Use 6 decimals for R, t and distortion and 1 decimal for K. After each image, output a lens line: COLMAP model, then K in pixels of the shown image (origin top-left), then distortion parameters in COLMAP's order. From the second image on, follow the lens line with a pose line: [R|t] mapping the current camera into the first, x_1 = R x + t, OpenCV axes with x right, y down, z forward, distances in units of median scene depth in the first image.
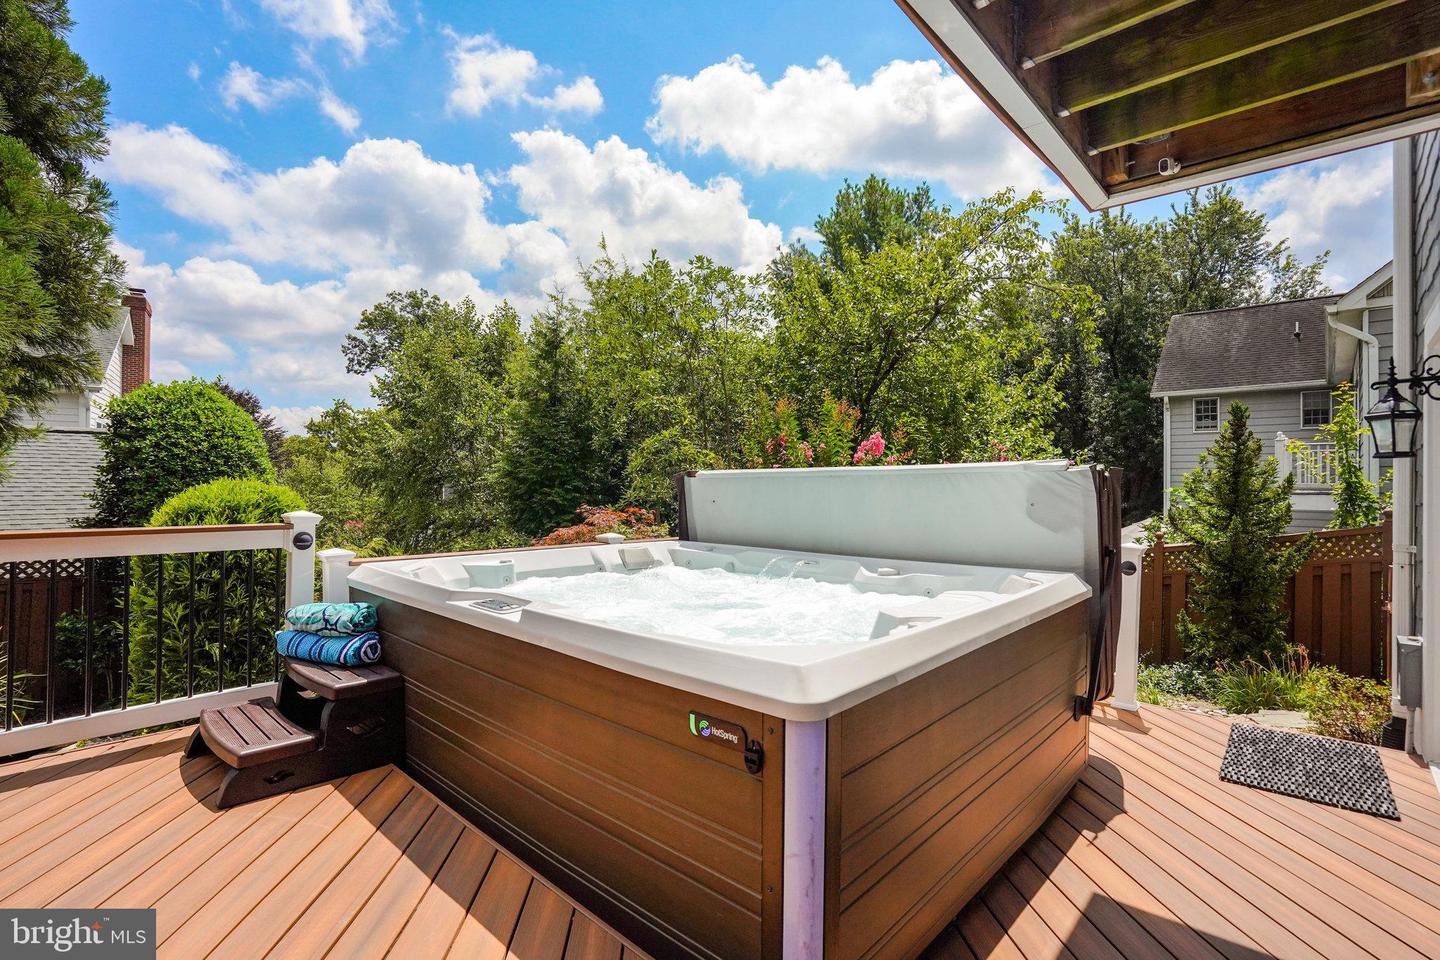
lens RADIAL K [[673.2, 0, 690.8], [0, 673.2, 487.8], [0, 0, 1]] dist [-0.022811, 0.007645]
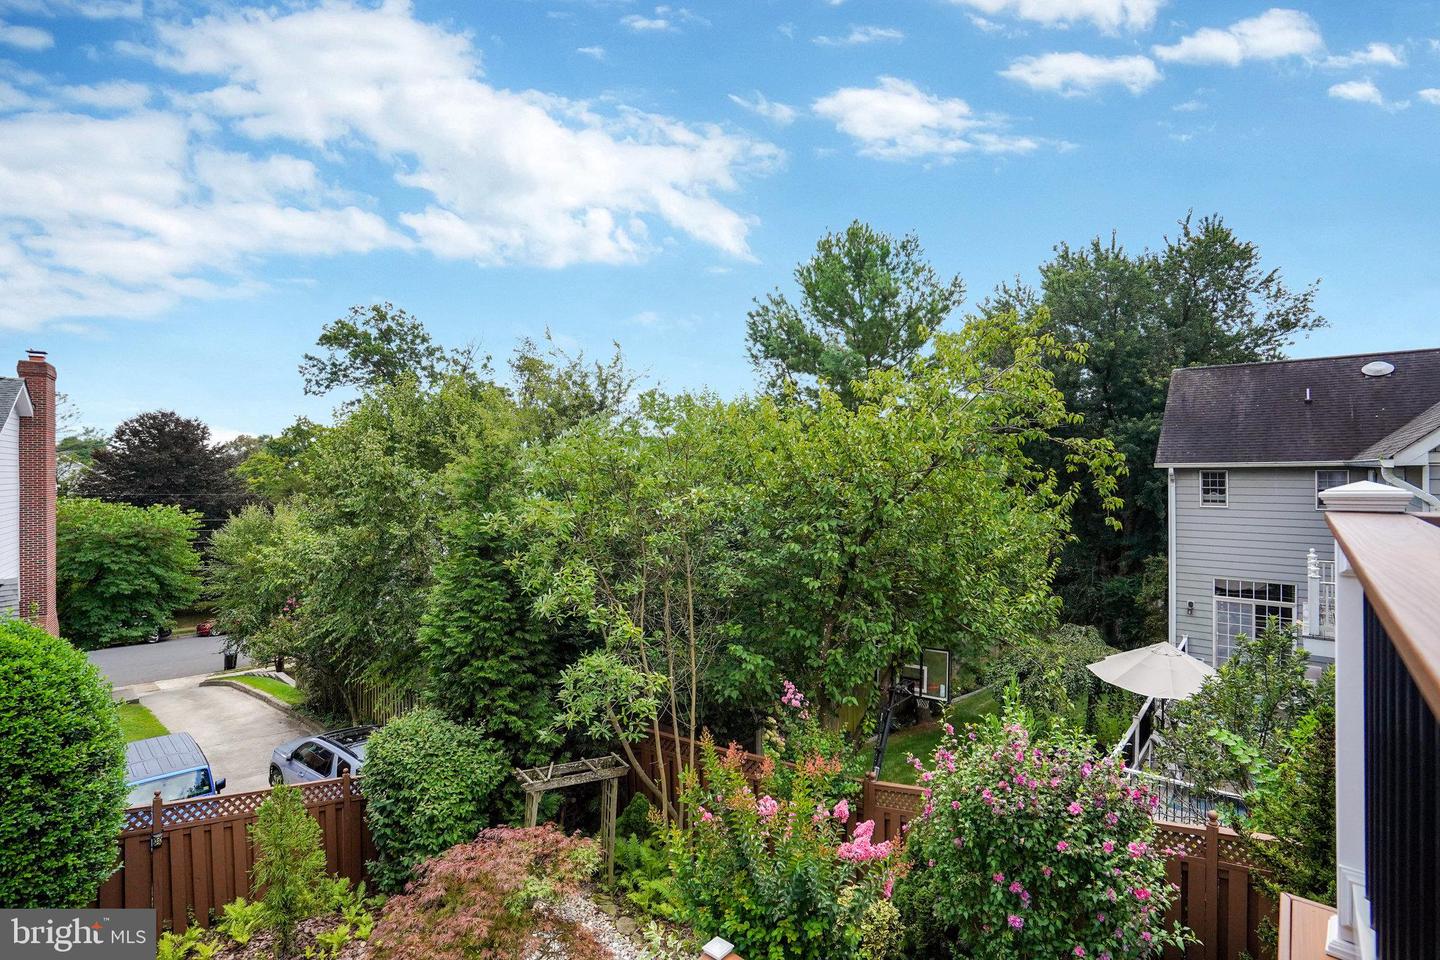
lens RADIAL K [[673.2, 0, 702.5], [0, 673.2, 460.8], [0, 0, 1]] dist [-0.022811, 0.007645]
pose [[0.999255, -0.014714, 0.035691, 0.021597], [0.014900, 0.999877, -0.004968, -0.127314], [-0.035614, 0.005496, 0.999351, 0.077622]]
